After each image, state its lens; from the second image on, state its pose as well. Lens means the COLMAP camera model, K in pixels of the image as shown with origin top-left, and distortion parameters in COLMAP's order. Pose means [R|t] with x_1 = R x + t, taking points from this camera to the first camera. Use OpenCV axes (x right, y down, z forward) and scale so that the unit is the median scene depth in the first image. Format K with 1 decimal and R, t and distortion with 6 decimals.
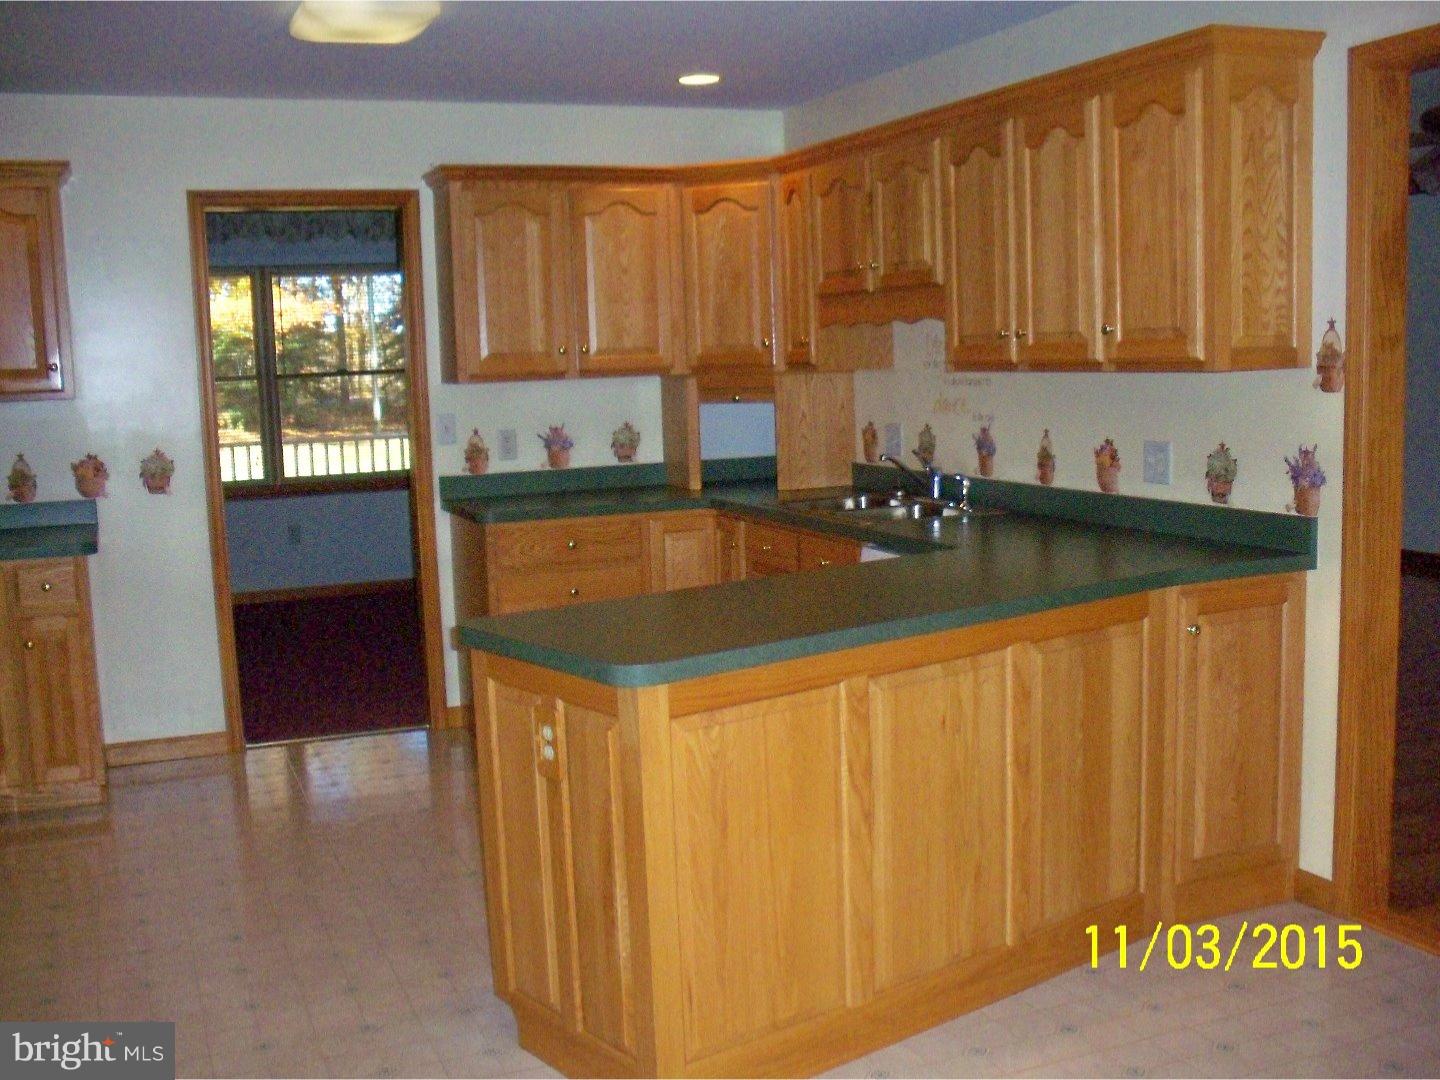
lens RADIAL K [[1523.1, 0, 721.9], [0, 1523.1, 545.3], [0, 0, 1]] dist [-0.154725, 0.211790]
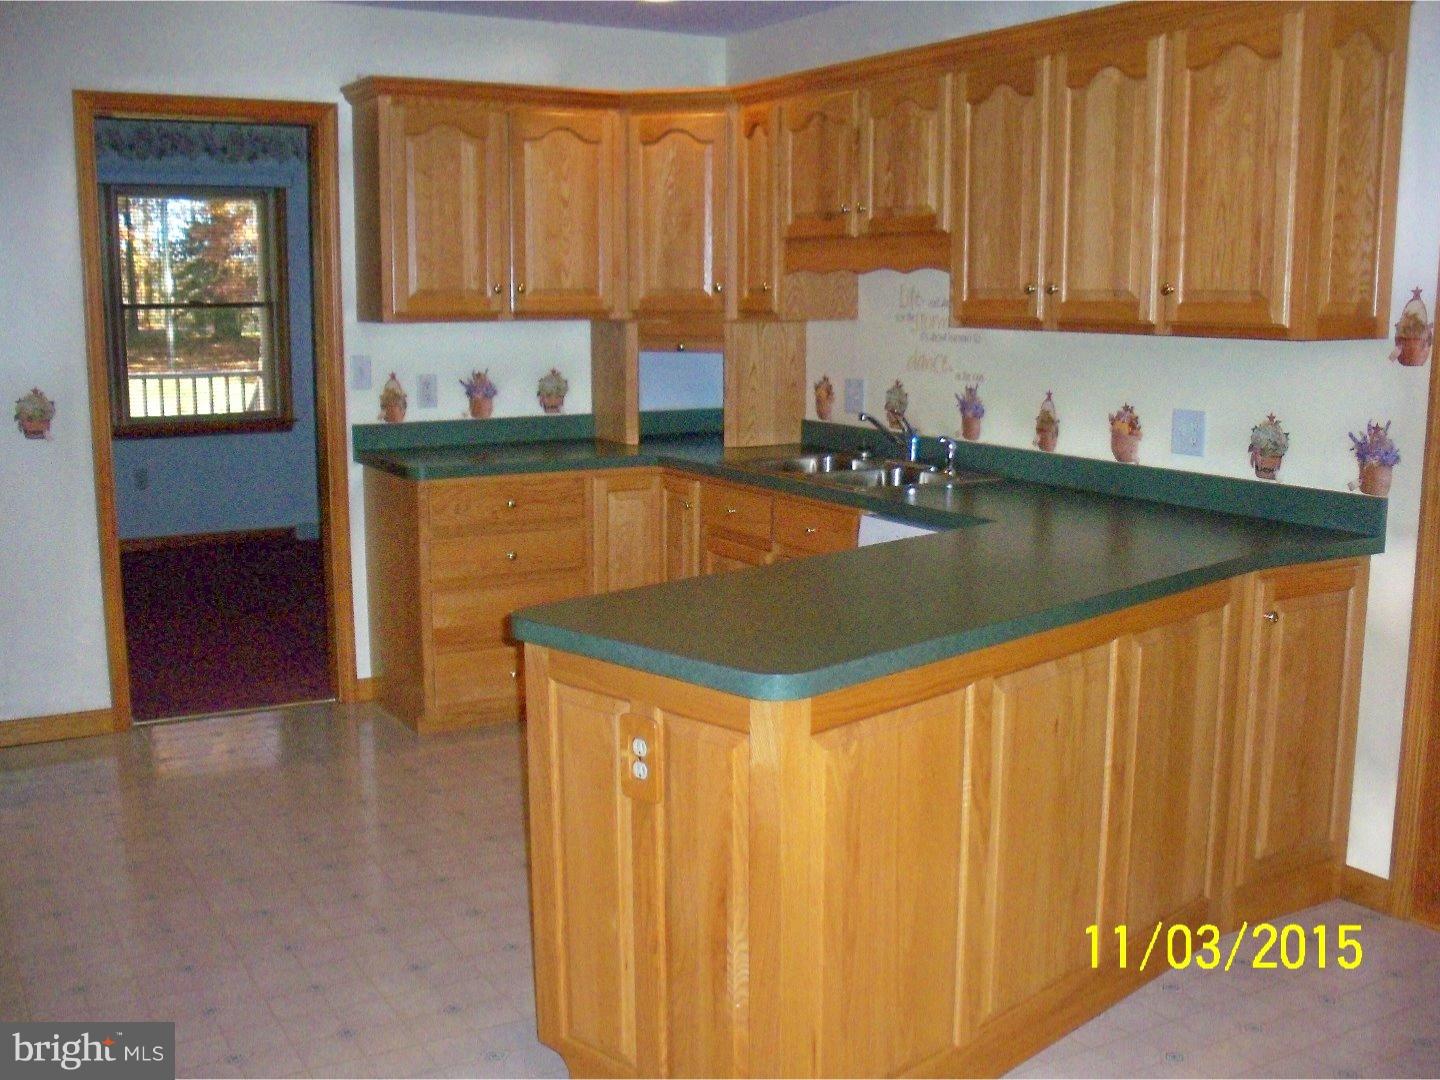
lens RADIAL K [[1523.1, 0, 721.9], [0, 1523.1, 545.3], [0, 0, 1]] dist [-0.154725, 0.211790]
pose [[0.990535, 0.011785, 0.136756, -0.105036], [-0.016890, 0.999201, 0.036227, -0.011361], [-0.136220, -0.038194, 0.989942, 0.089606]]
